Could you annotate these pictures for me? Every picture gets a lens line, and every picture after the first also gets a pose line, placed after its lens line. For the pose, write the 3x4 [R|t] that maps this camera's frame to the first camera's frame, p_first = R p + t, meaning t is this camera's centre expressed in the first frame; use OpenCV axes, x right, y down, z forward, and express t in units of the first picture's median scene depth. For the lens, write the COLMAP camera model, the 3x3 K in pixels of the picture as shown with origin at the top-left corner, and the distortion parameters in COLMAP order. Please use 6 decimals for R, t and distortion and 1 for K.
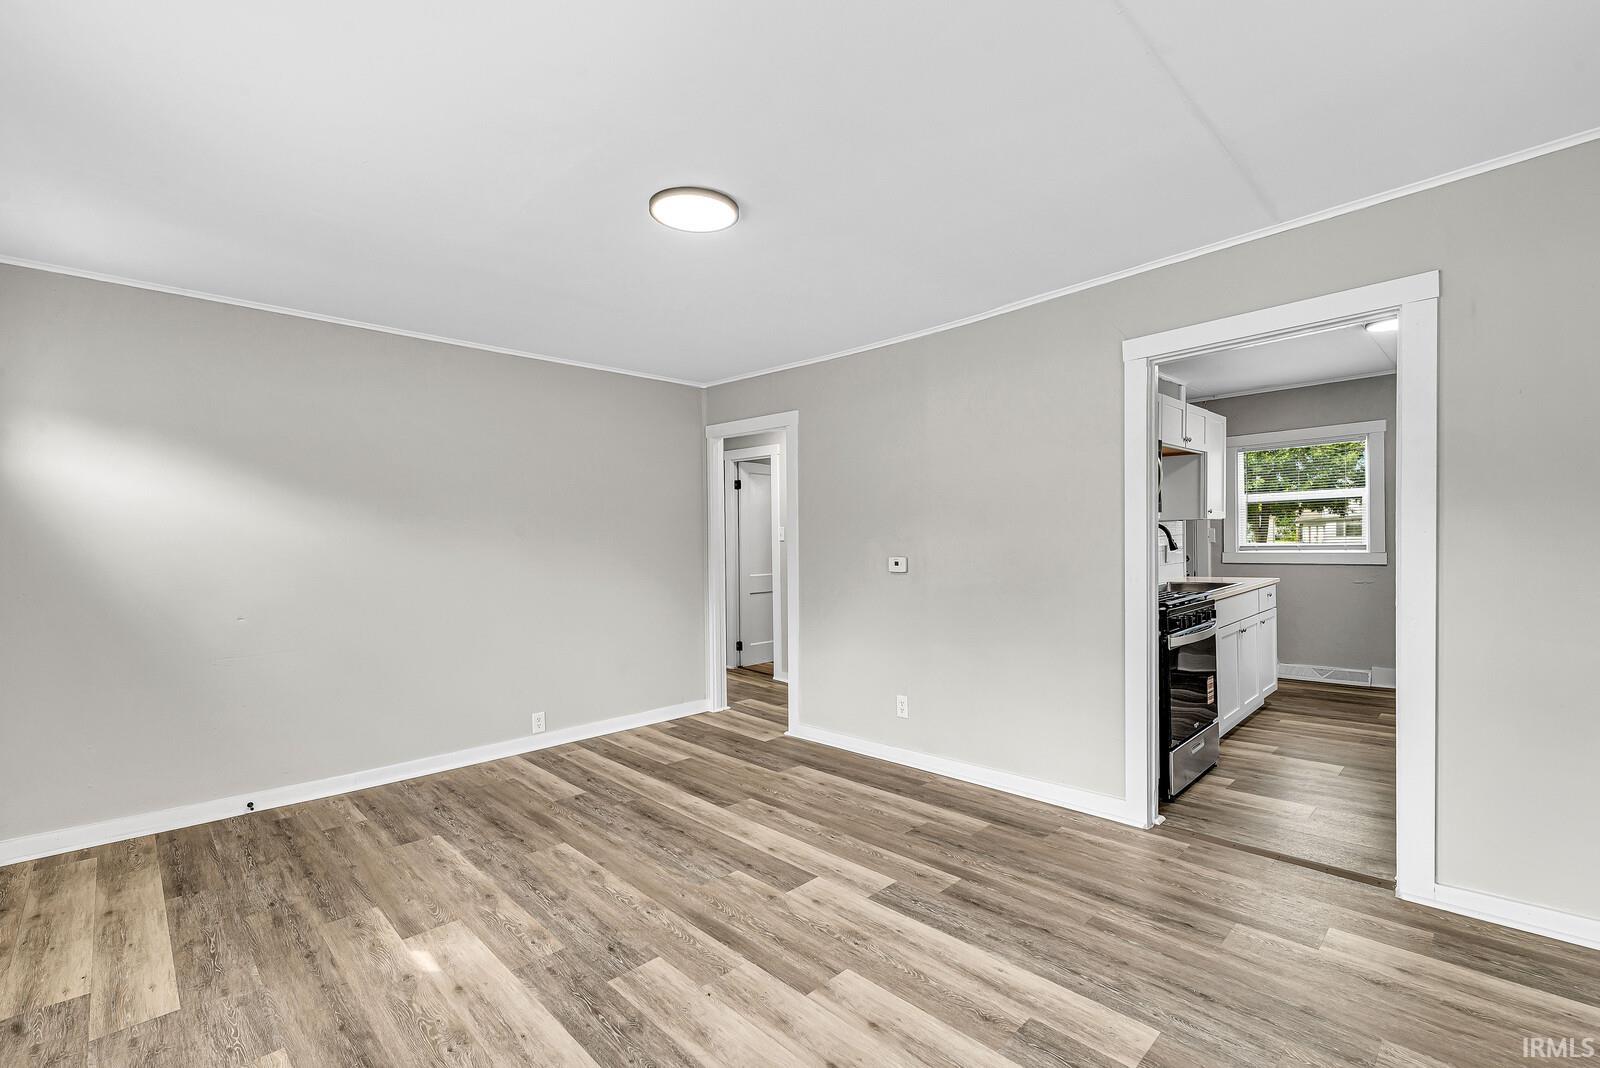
lens RADIAL K [[710.0, 0, 798.6], [0, 710.0, 529.1], [0, 0, 1]] dist [-0.000646, -0.000179]
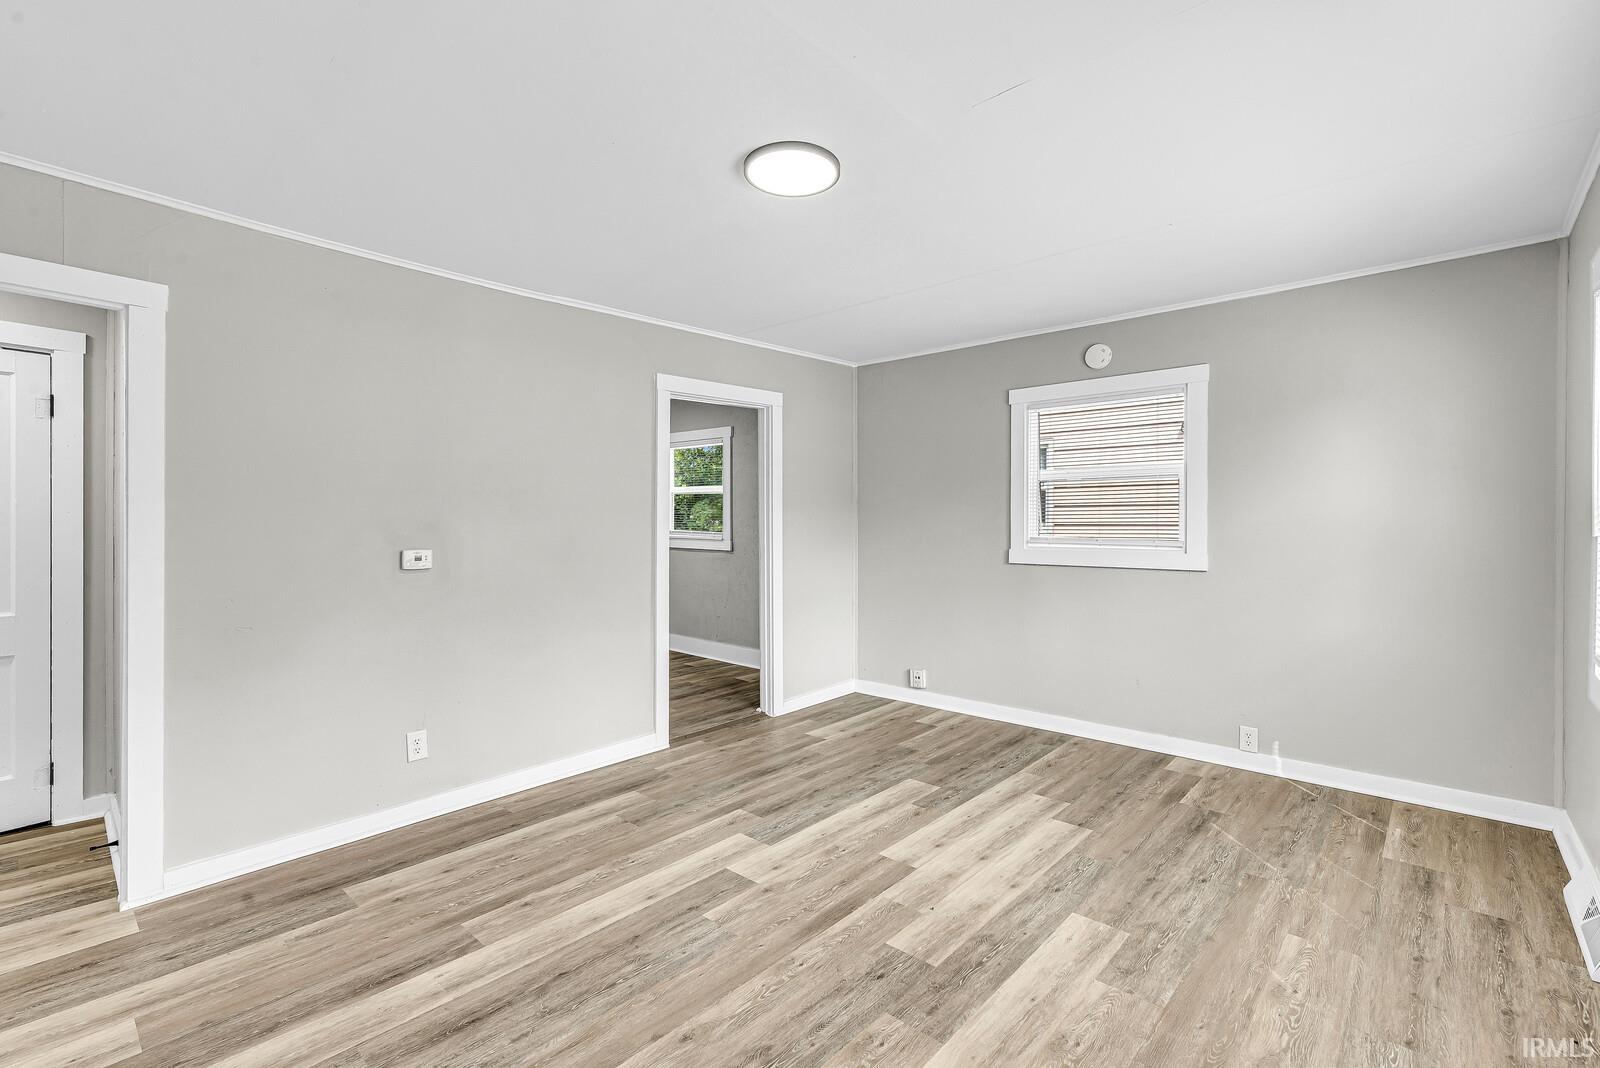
lens RADIAL K [[710.0, 0, 798.6], [0, 710.0, 529.1], [0, 0, 1]] dist [-0.000646, -0.000179]
pose [[-0.056796, 0.002105, 0.998384, -0.871868], [-0.012214, 0.999921, -0.002803, 0.020054], [-0.998311, -0.012354, -0.056766, 0.873143]]
